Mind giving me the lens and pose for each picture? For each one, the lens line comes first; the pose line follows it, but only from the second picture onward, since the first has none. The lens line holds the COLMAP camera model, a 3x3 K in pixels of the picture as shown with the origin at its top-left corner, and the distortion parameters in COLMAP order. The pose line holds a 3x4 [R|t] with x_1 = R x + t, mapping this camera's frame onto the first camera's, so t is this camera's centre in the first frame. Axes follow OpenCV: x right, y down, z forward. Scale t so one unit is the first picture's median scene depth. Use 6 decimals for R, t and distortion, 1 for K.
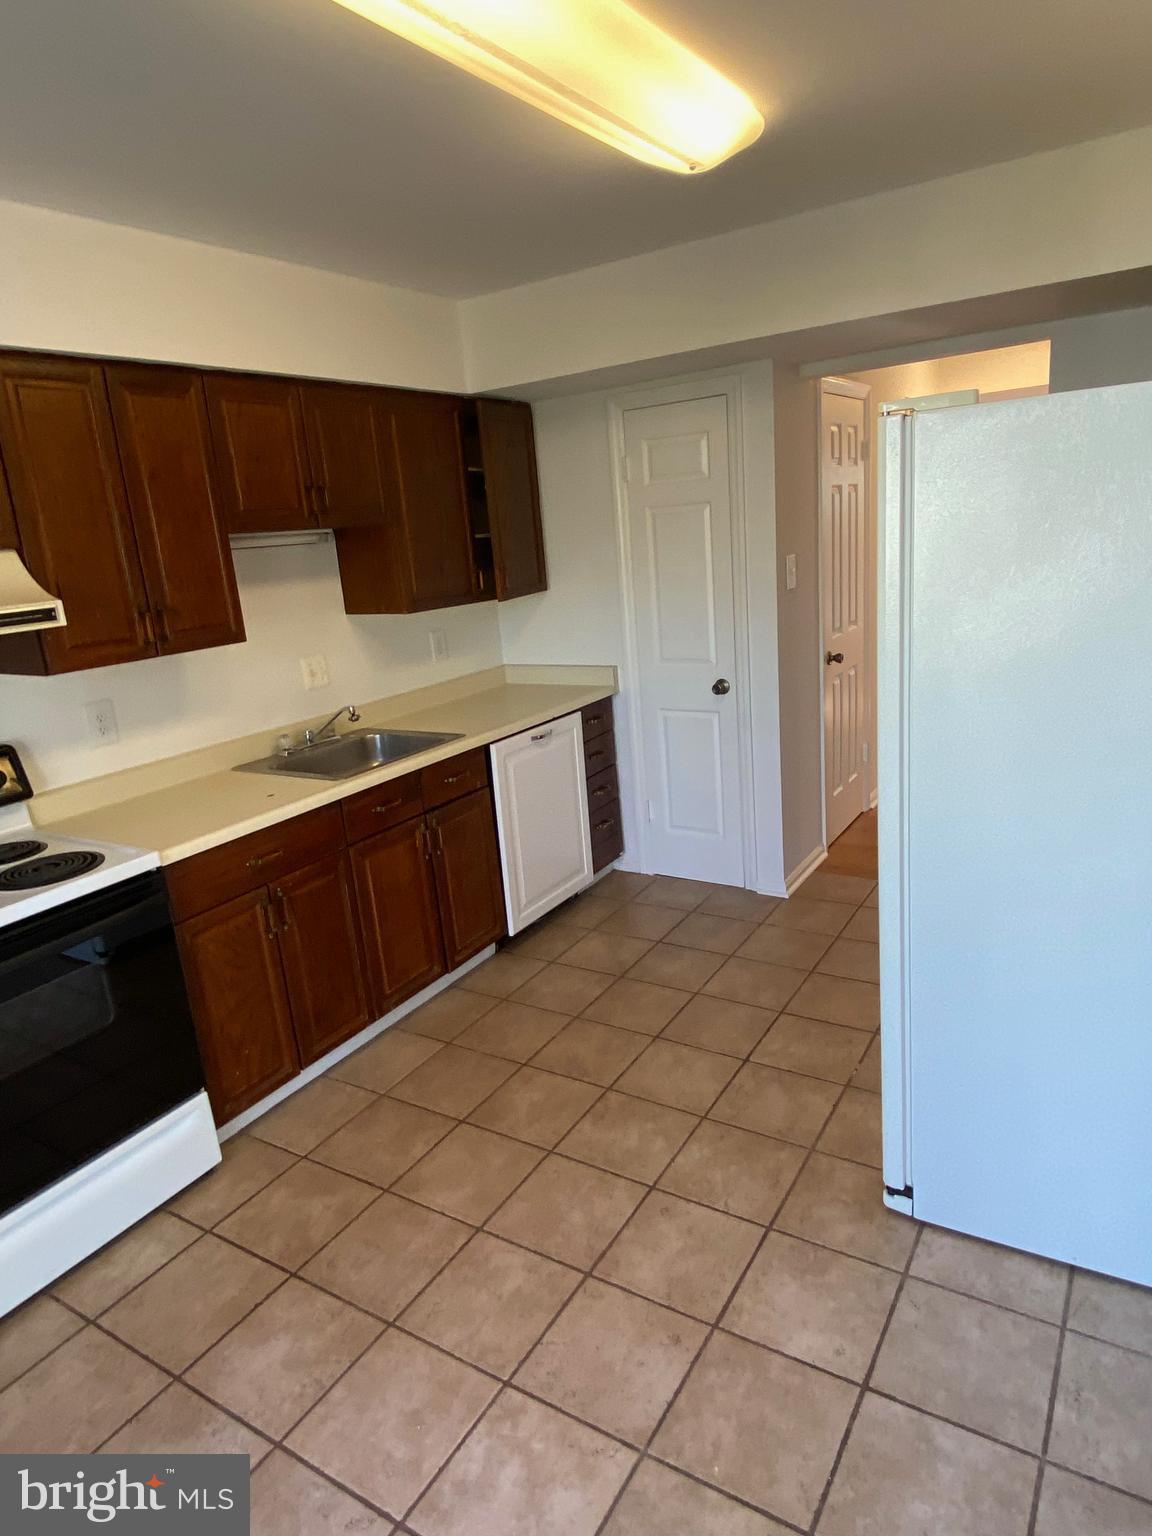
lens RADIAL K [[934.7, 0, 576.0], [0, 934.7, 768.0], [0, 0, 1]] dist [0.030589, -0.000570]
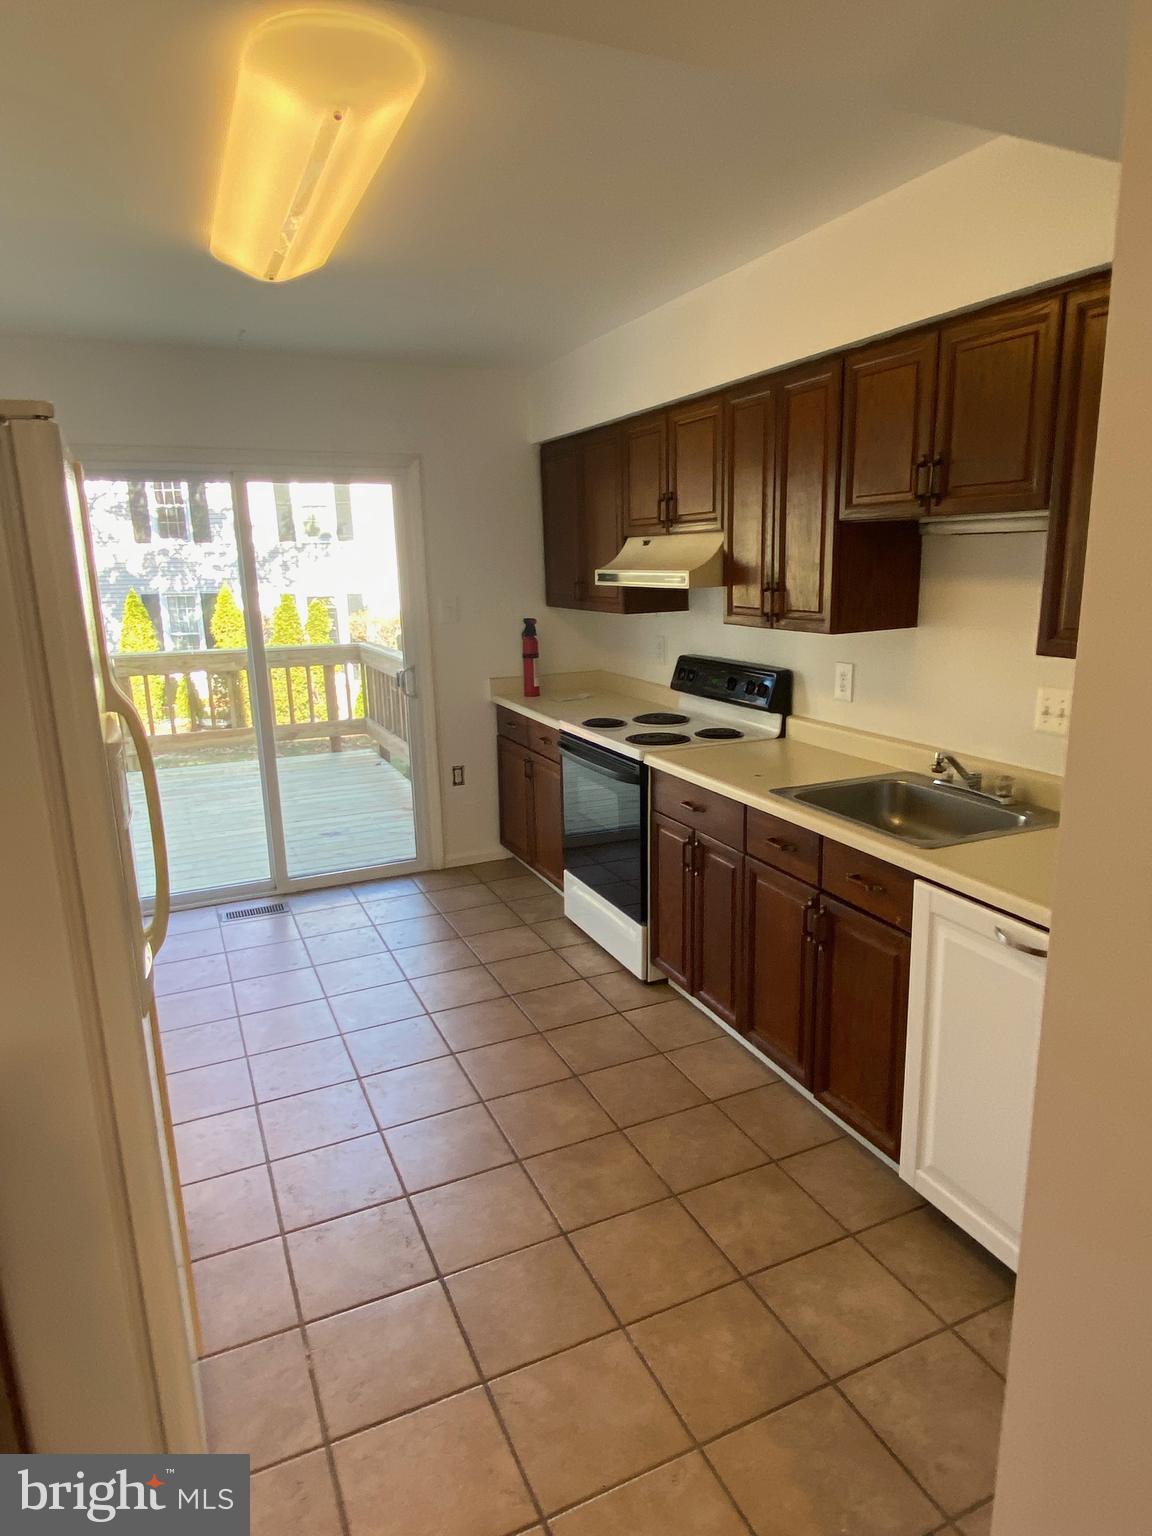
lens RADIAL K [[934.7, 0, 576.0], [0, 934.7, 768.0], [0, 0, 1]] dist [0.030589, -0.000570]
pose [[-0.548305, 0.279247, -0.788278, 0.548825], [-0.162520, 0.889051, 0.427990, -0.348947], [0.820334, 0.362780, -0.442088, 1.168080]]
